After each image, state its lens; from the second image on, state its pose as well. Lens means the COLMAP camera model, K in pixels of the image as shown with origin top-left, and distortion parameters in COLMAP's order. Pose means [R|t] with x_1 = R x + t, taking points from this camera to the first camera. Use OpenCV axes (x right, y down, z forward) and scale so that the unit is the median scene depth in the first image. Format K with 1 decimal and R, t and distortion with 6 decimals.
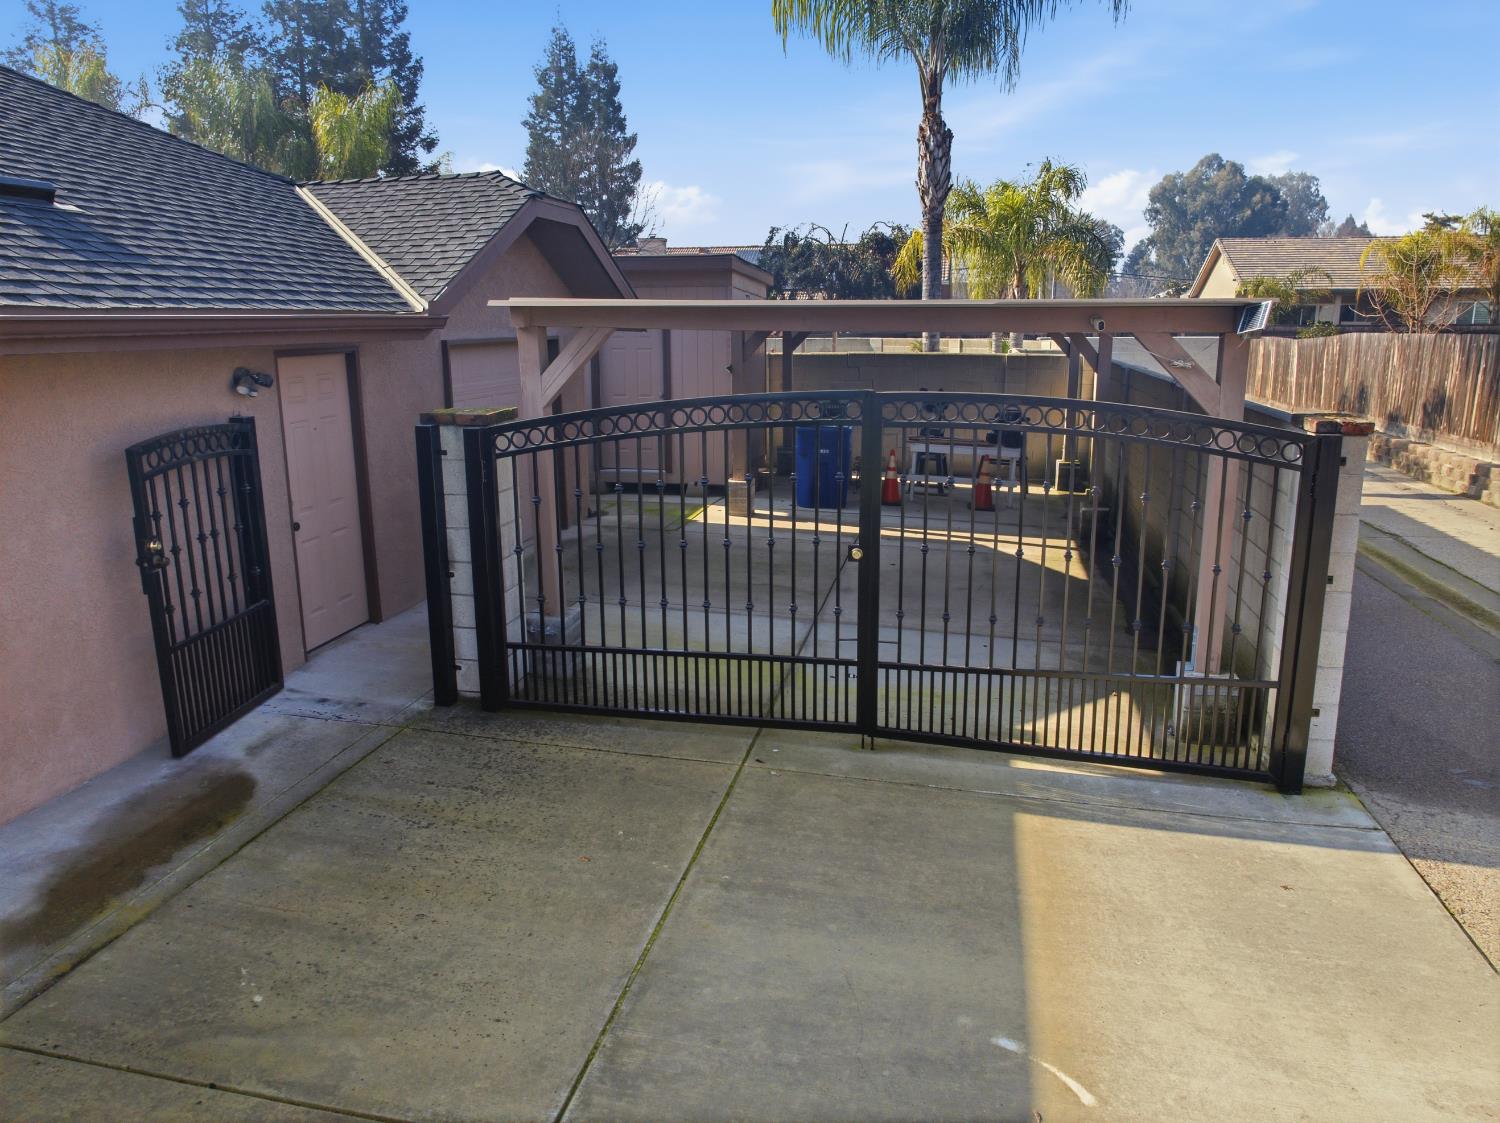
lens RADIAL K [[1053.2, 0, 750.0], [0, 1053.2, 561.5], [0, 0, 1]] dist [-0.042589, 0.010967]
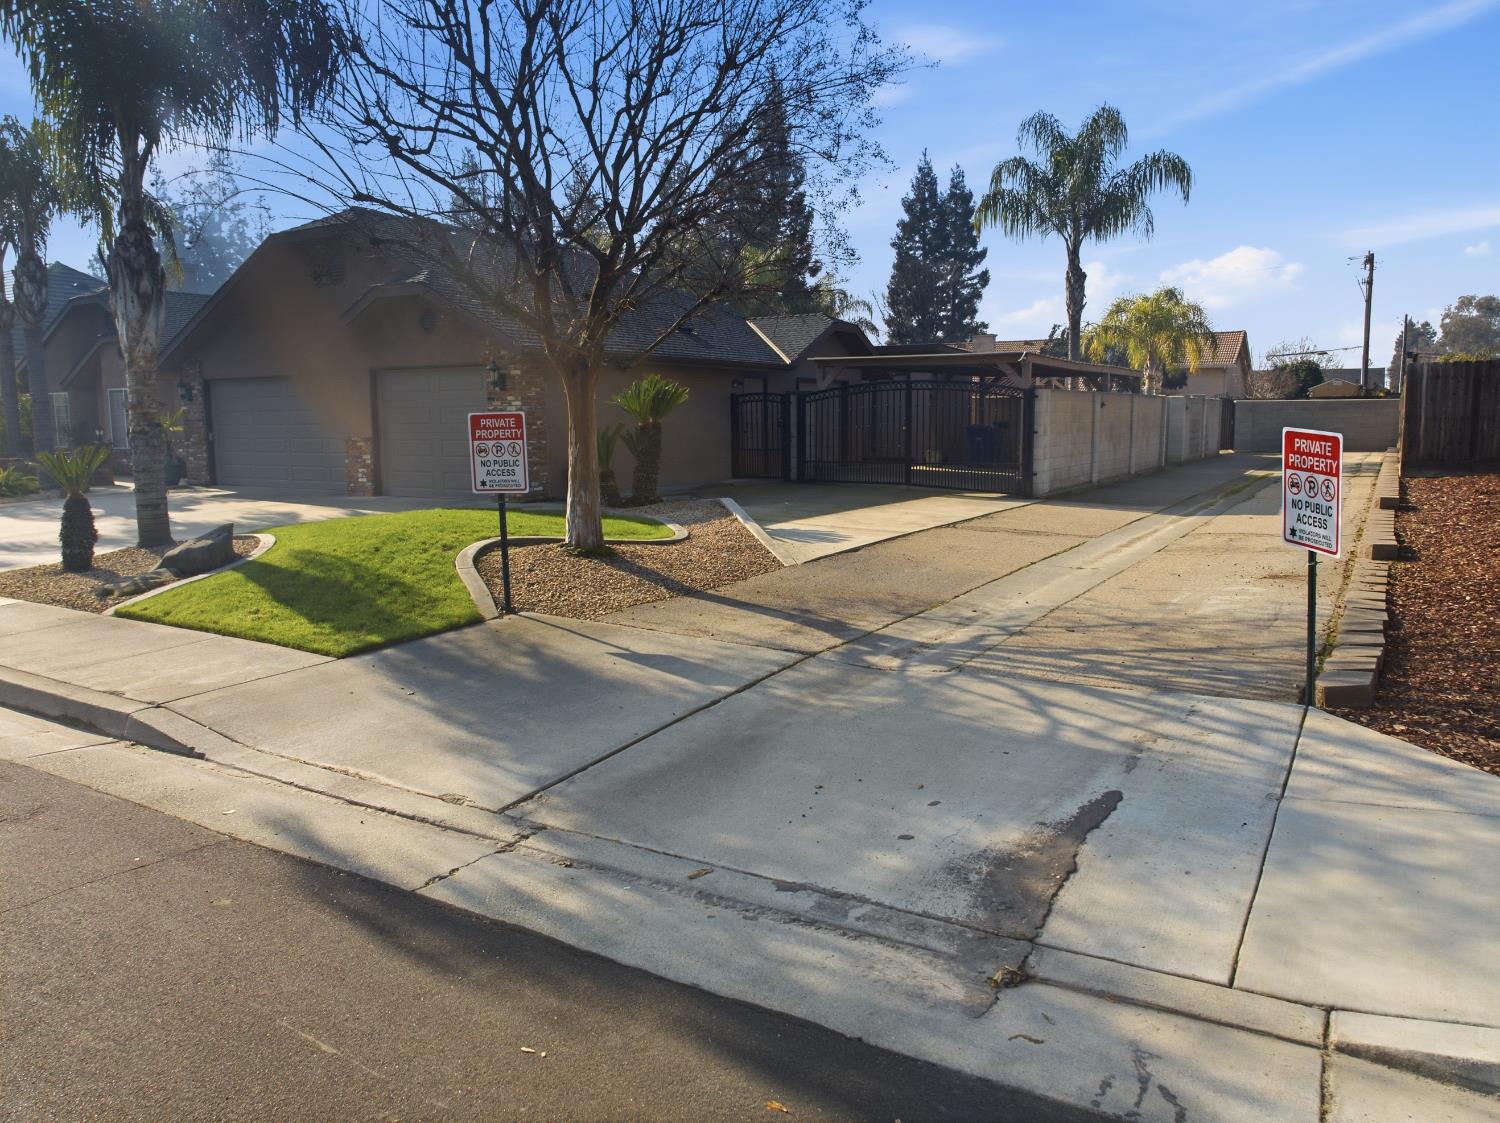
lens RADIAL K [[1049.5, 0, 750.0], [0, 1049.5, 561.5], [0, 0, 1]] dist [-0.046273, 0.027169]
pose [[0.939110, 0.045854, -0.340543, 0.061677], [-0.074806, 0.994568, -0.072376, 0.053767], [0.335375, 0.093443, 0.937439, -0.175941]]
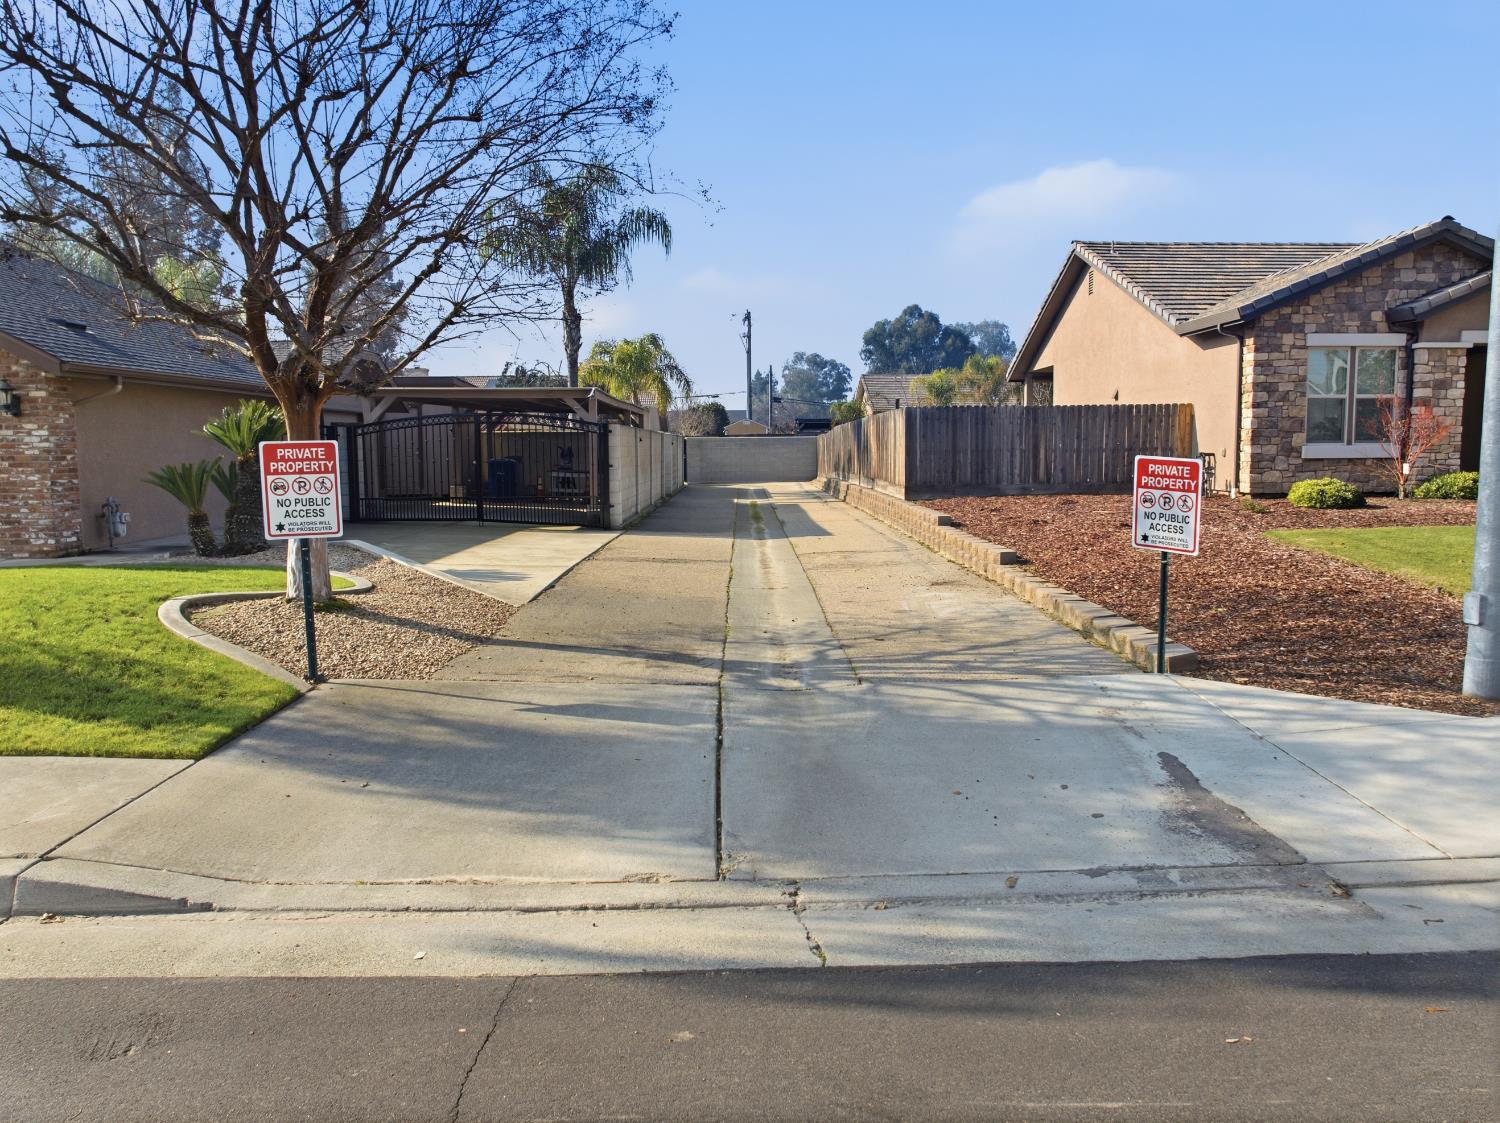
lens RADIAL K [[1053.2, 0, 750.0], [0, 1053.2, 561.5], [0, 0, 1]] dist [-0.042589, 0.010967]
pose [[0.977659, -0.020139, 0.209229, 0.019266], [0.045146, 0.992288, -0.115442, 0.054855], [-0.205291, 0.122309, 0.971028, -0.178213]]
